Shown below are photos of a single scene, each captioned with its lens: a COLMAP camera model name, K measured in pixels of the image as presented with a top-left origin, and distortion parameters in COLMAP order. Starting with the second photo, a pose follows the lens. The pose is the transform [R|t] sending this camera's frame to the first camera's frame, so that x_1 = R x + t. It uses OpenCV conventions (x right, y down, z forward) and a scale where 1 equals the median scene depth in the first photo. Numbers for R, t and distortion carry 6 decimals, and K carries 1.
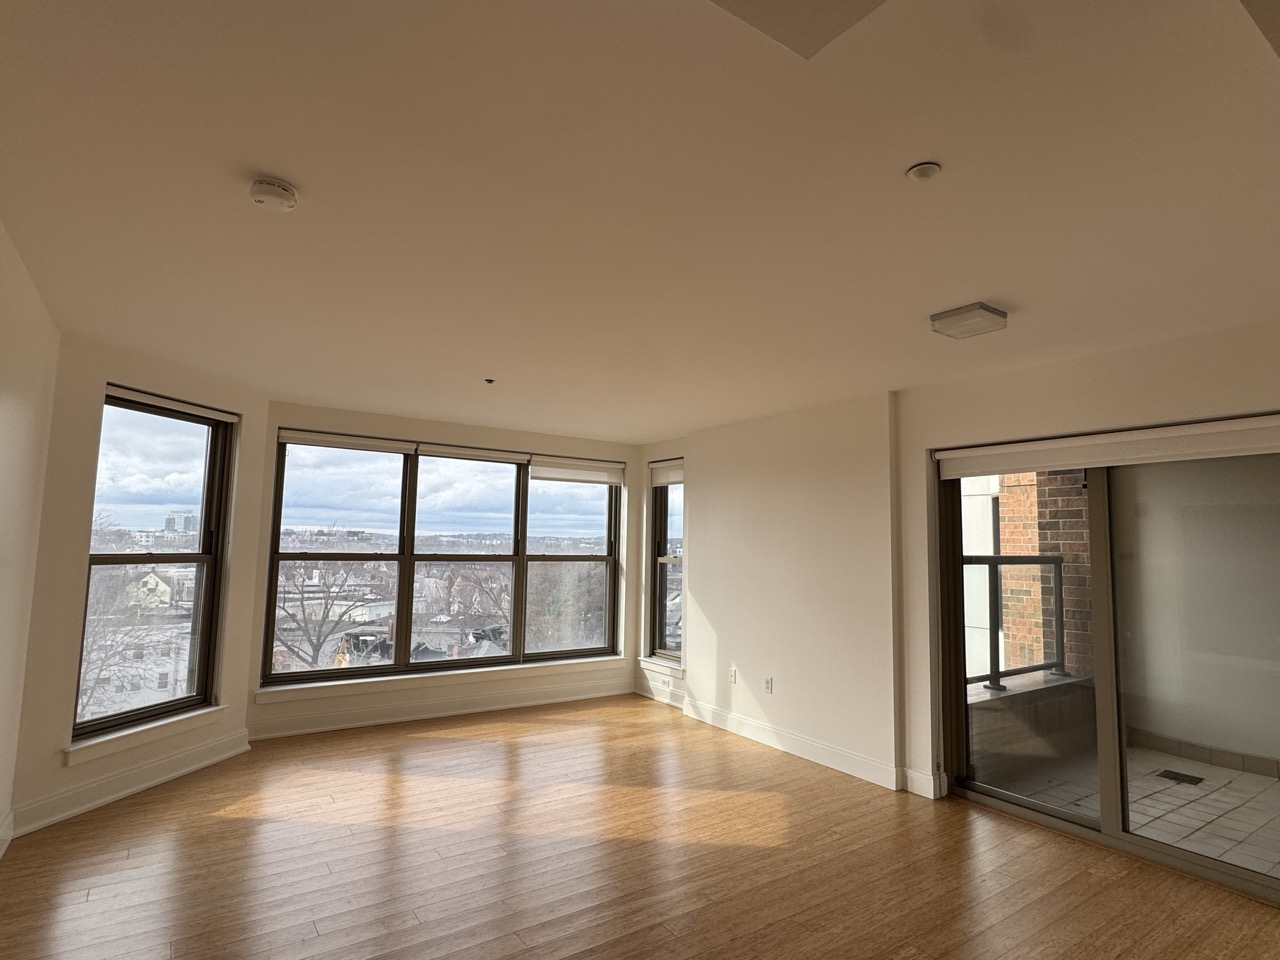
lens RADIAL K [[679.3, 0, 637.2], [0, 679.3, 479.2], [0, 0, 1]] dist [-0.002289, -0.000473]
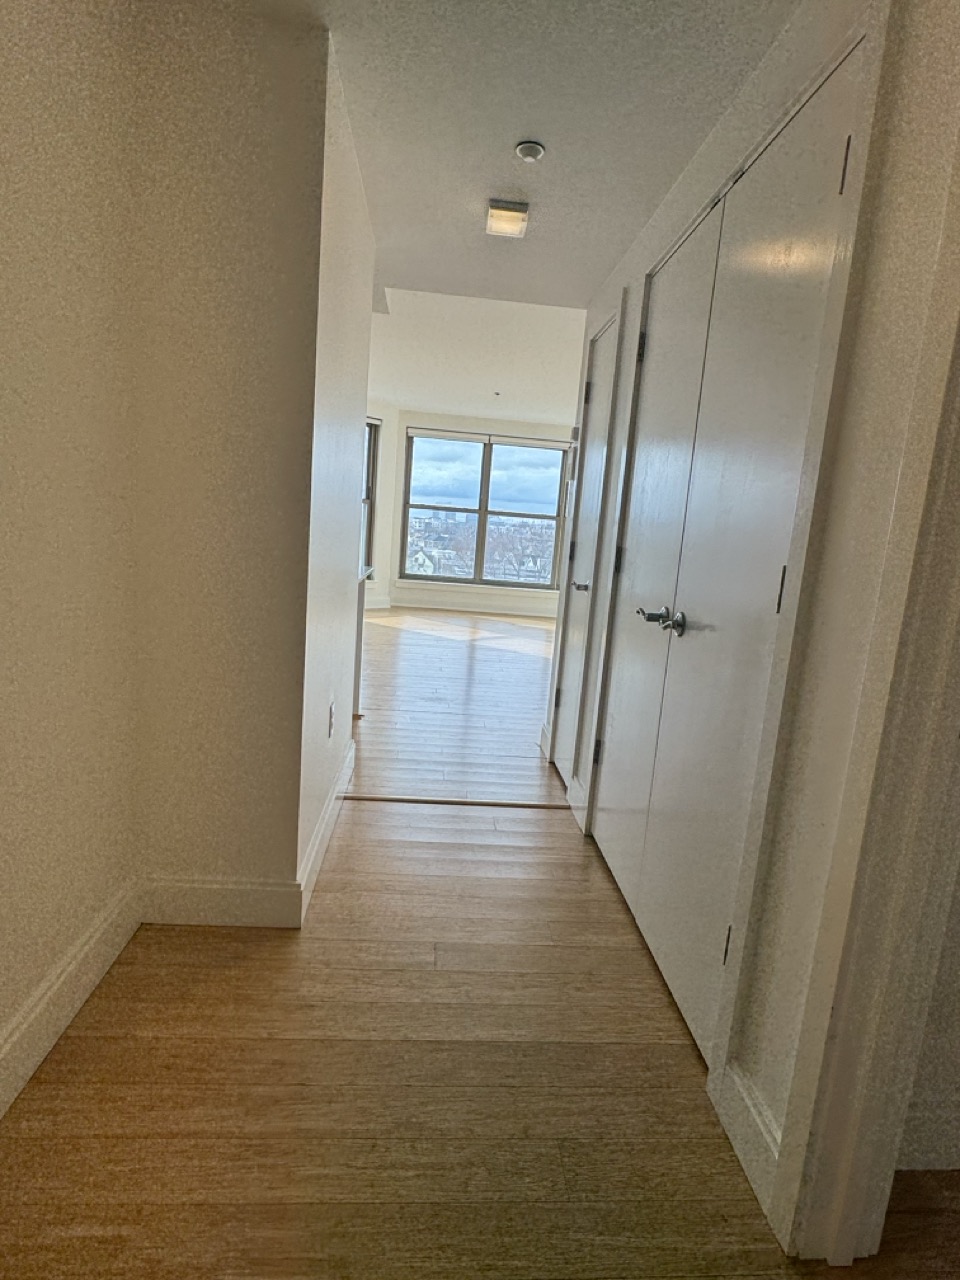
lens RADIAL K [[679.3, 0, 486.4], [0, 679.3, 637.6], [0, 0, 1]] dist [-0.002289, -0.000473]
pose [[0.862306, 0.127125, -0.490170, 0.421009], [-0.011229, 0.972538, 0.232474, 0.030703], [0.506262, -0.194960, 0.840053, -0.322359]]
